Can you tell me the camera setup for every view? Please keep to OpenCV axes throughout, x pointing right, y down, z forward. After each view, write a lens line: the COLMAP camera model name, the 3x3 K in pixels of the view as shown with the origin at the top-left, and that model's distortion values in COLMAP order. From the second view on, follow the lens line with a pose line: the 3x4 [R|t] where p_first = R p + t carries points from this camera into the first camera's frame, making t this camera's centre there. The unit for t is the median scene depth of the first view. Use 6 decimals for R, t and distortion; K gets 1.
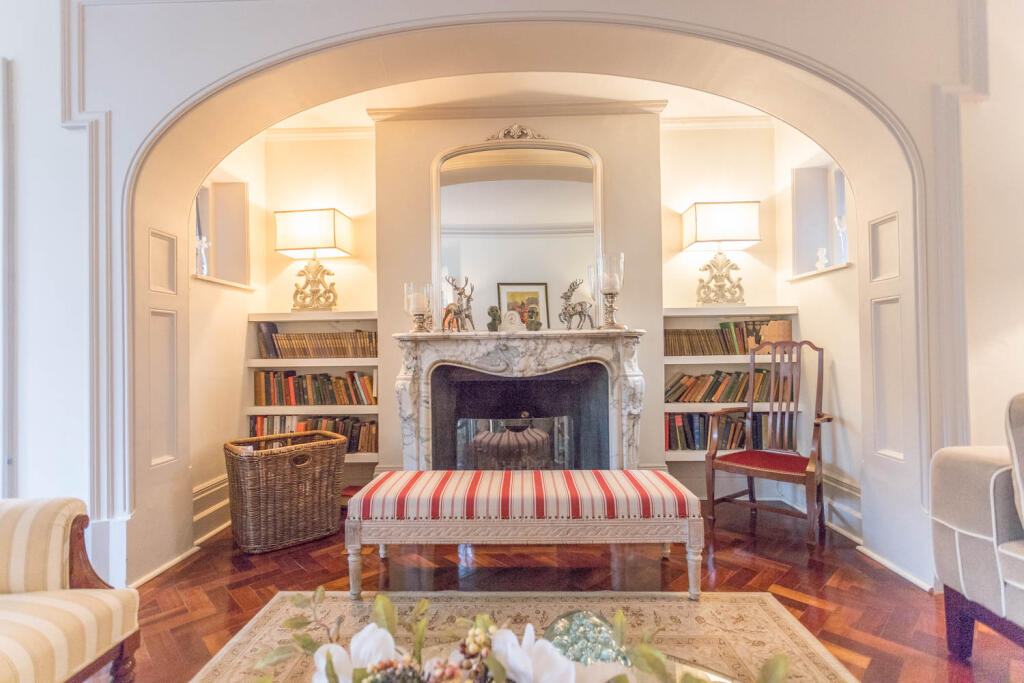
lens RADIAL K [[484.9, 0, 508.0], [0, 484.9, 340.3], [0, 0, 1]] dist [0.006197, 0.001840]
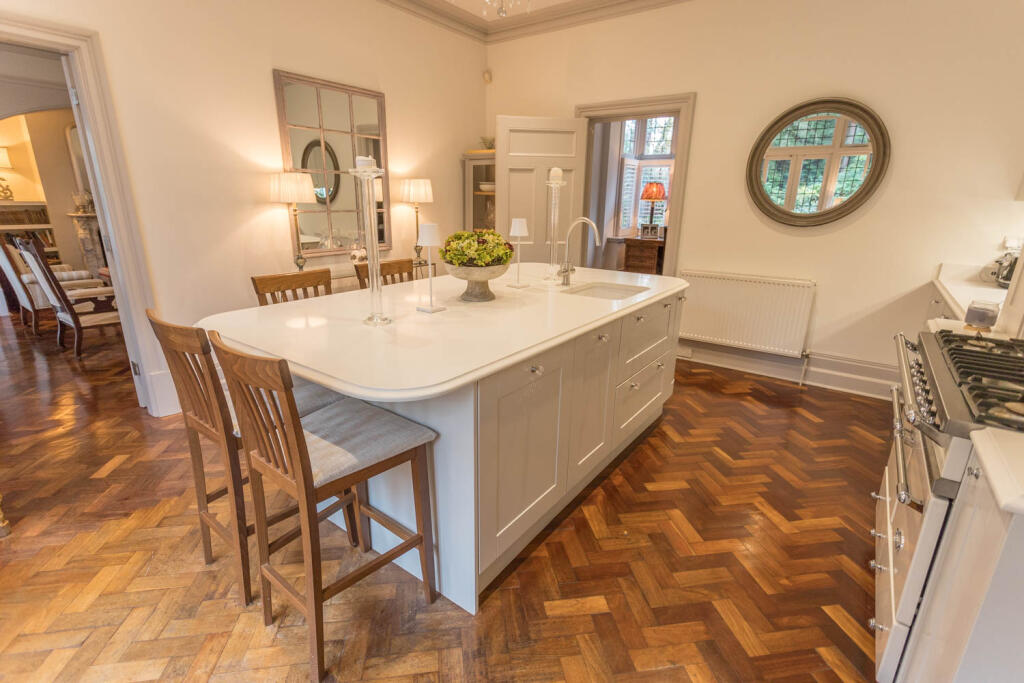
lens RADIAL K [[484.9, 0, 509.9], [0, 484.9, 340.2], [0, 0, 1]] dist [0.006197, 0.001840]
pose [[0.570414, -0.210555, 0.793911, -0.945964], [-0.039123, 0.958522, 0.282321, -0.163191], [-0.820425, -0.192100, 0.538517, -1.927362]]
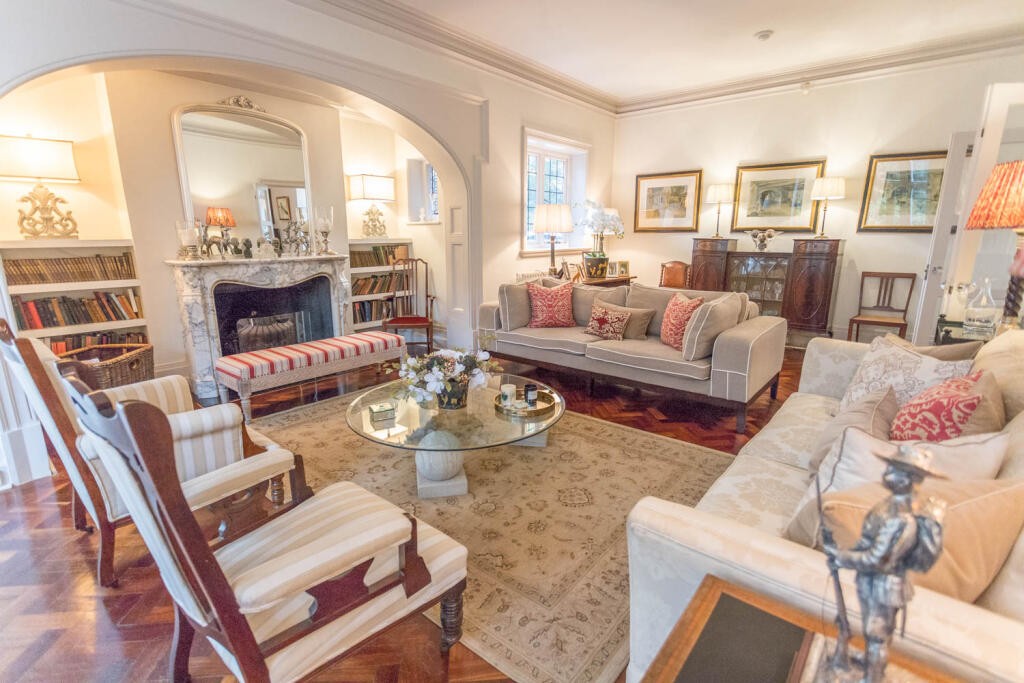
lens RADIAL K [[484.9, 0, 512.0], [0, 484.9, 345.2], [0, 0, 1]] dist [0.006197, 0.001840]
pose [[0.618620, -0.162953, 0.768606, -0.662663], [-0.028065, 0.973049, 0.228886, -0.109080], [-0.785189, -0.163164, 0.597374, -0.479338]]
